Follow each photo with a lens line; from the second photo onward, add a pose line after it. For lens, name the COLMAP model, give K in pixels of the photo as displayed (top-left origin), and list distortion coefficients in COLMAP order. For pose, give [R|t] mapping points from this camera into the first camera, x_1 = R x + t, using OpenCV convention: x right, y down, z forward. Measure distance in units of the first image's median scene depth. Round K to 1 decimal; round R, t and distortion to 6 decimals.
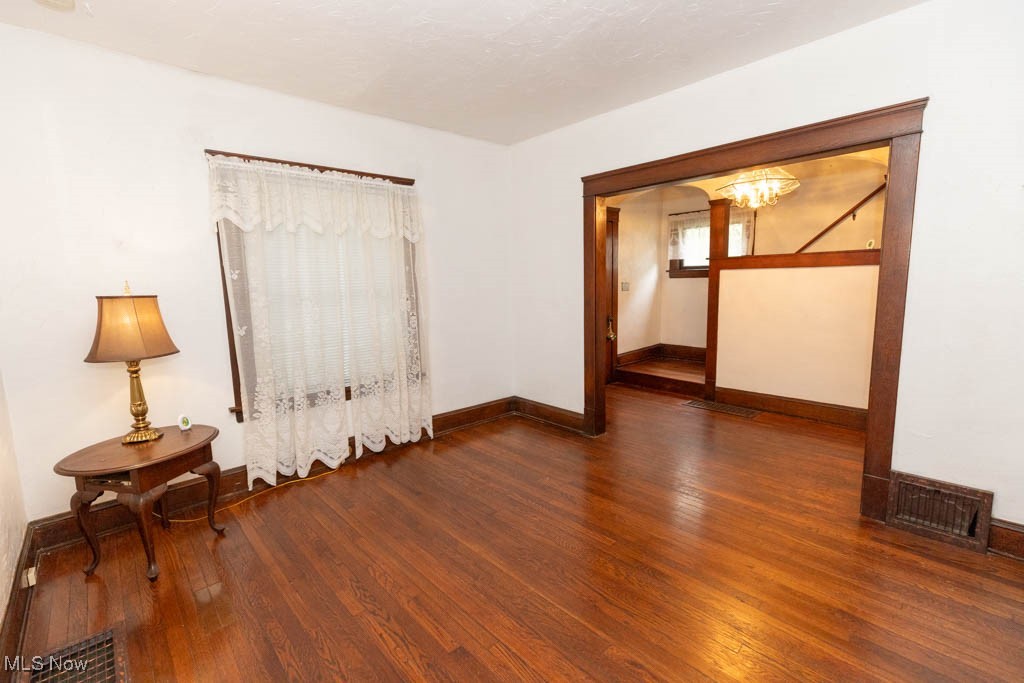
lens RADIAL K [[445.4, 0, 484.3], [0, 445.4, 326.9], [0, 0, 1]] dist [0.001372, 0.000240]
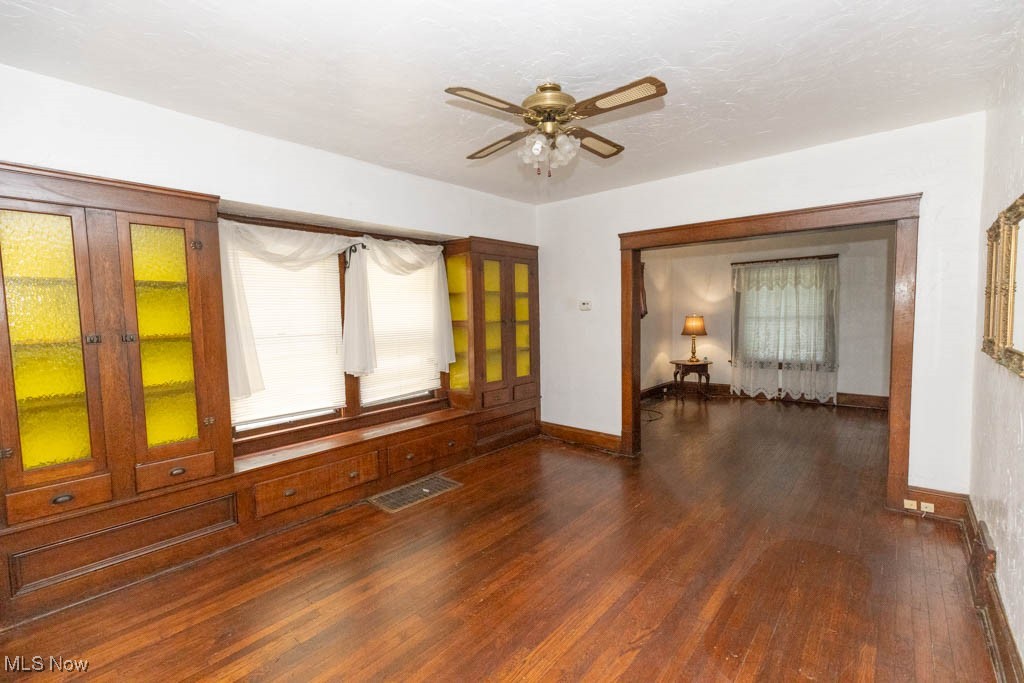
lens RADIAL K [[458.9, 0, 510.6], [0, 458.9, 344.5], [0, 0, 1]] dist [0.001625, 0.000222]
pose [[0.144518, 0.085977, -0.985760, 1.503724], [-0.081136, 0.993893, 0.074791, -0.007819], [0.986170, 0.069172, 0.150612, -0.529046]]
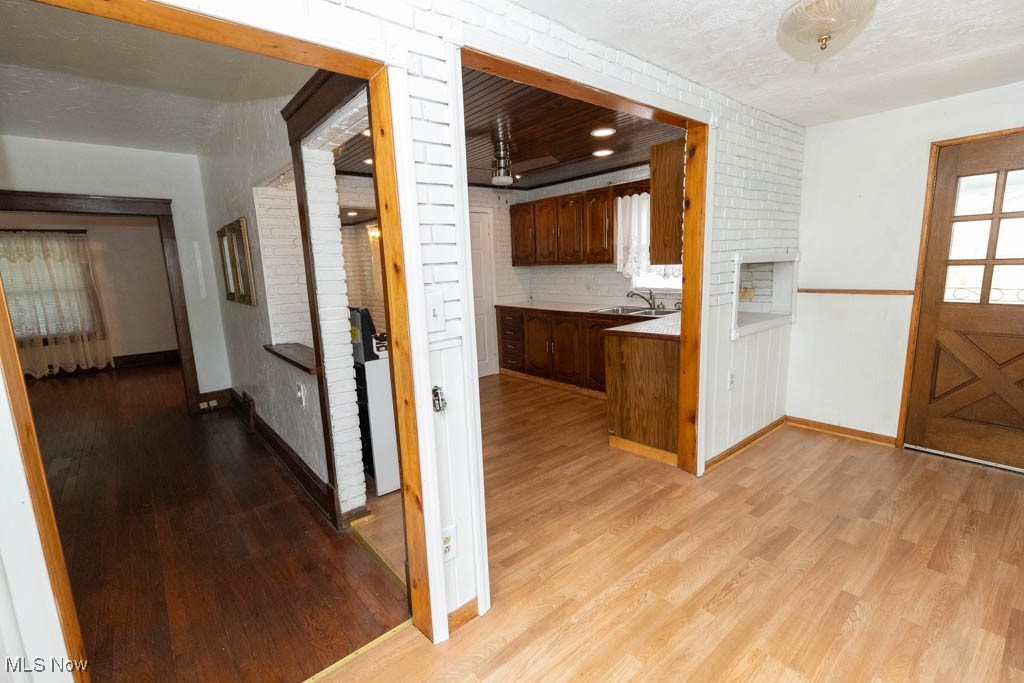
lens RADIAL K [[455.3, 0, 508.2], [0, 455.3, 340.3], [0, 0, 1]] dist [0.001837, 0.000254]
pose [[0.999547, -0.017435, -0.024545, 1.709180], [0.019061, 0.997526, 0.067660, 0.039268], [0.023304, -0.068097, 0.997406, -0.935198]]
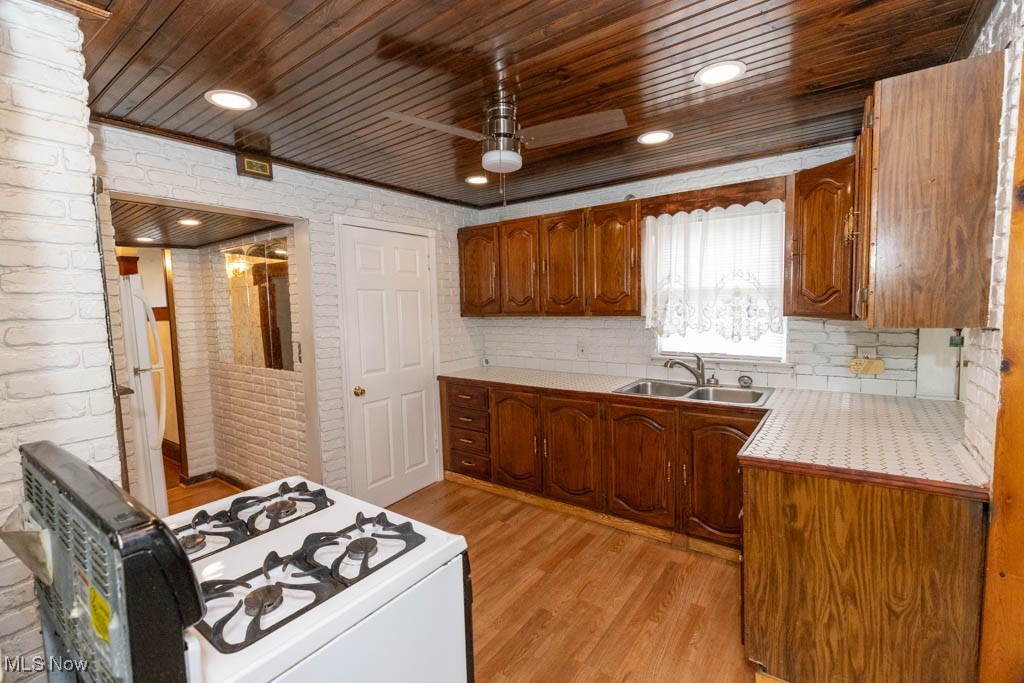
lens RADIAL K [[455.3, 0, 508.2], [0, 455.3, 340.3], [0, 0, 1]] dist [0.001837, 0.000254]
pose [[0.974557, -0.023584, 0.222895, 1.552930], [0.029662, 0.999273, -0.023957, -0.027189], [-0.222168, 0.029959, 0.974548, -0.393351]]
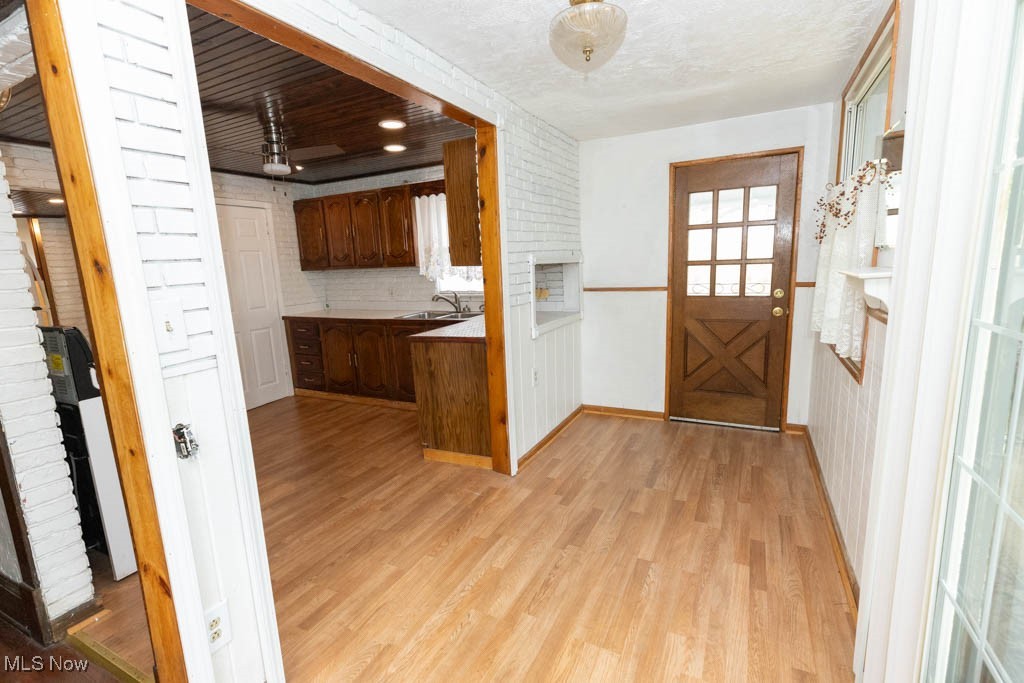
lens RADIAL K [[468.5, 0, 512.0], [0, 468.5, 341.5], [0, 0, 1]] dist [-0.003091, -0.000270]
pose [[0.923348, -0.084971, 0.374444, 1.729082], [0.063221, 0.995540, 0.070017, 0.044075], [-0.378724, -0.040978, 0.924602, -0.899627]]
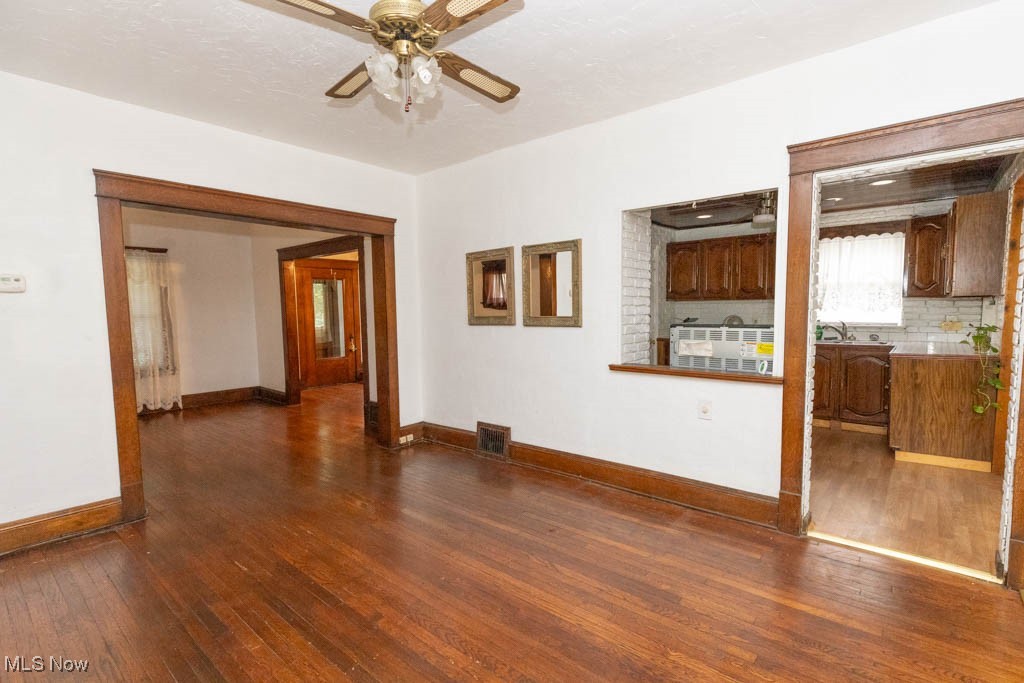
lens RADIAL K [[481.3, 0, 509.3], [0, 481.3, 346.9], [0, 0, 1]] dist [0.003081, 0.000198]
pose [[0.989071, -0.008799, 0.147177, 0.854083], [0.011711, 0.999752, -0.018934, 0.080476], [-0.146974, 0.020451, 0.988929, -0.958479]]
